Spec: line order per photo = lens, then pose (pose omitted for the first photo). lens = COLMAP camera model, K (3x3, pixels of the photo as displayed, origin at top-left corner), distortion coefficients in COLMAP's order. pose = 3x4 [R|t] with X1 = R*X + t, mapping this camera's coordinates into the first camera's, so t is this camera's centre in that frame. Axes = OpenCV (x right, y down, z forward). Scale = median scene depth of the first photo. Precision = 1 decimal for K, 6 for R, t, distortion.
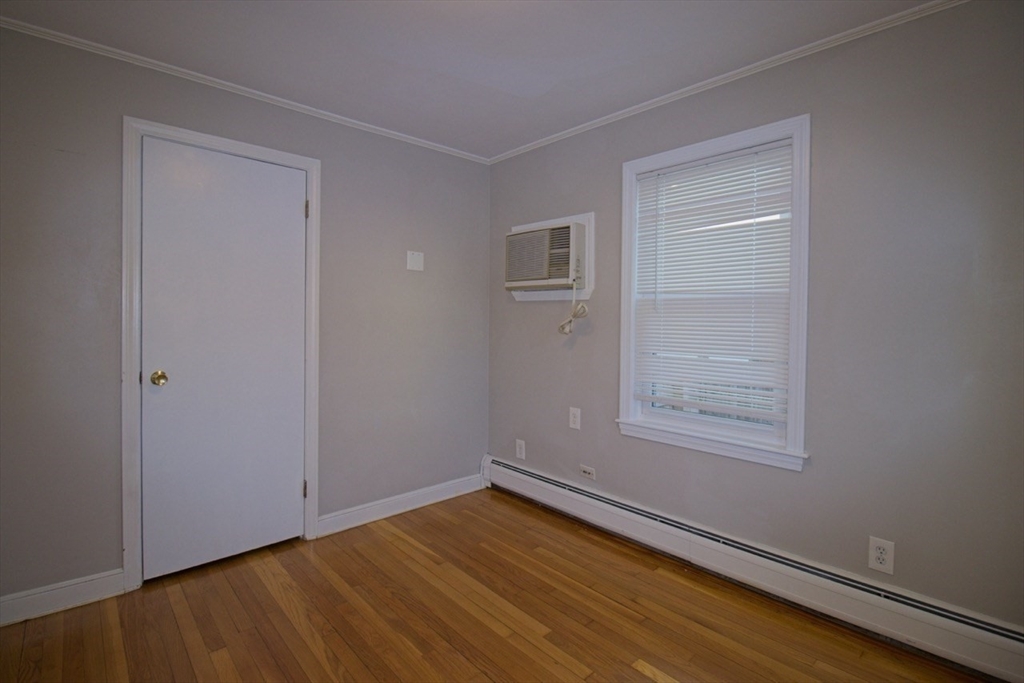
lens RADIAL K [[488.3, 0, 511.7], [0, 488.3, 328.1], [0, 0, 1]] dist [0.003093, -0.014188]
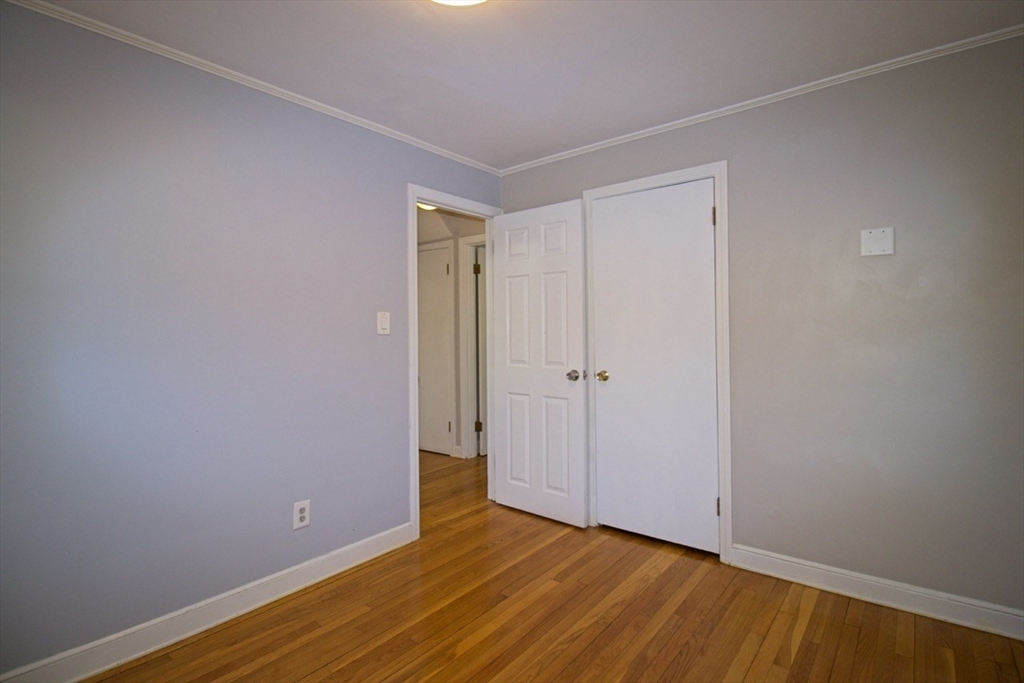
lens RADIAL K [[488.3, 0, 511.7], [0, 488.3, 328.1], [0, 0, 1]] dist [0.003093, -0.014188]
pose [[0.138852, -0.017762, -0.990154, 0.491502], [-0.004950, 0.999814, -0.018629, -0.001040], [0.990301, 0.007488, 0.138739, 0.477012]]
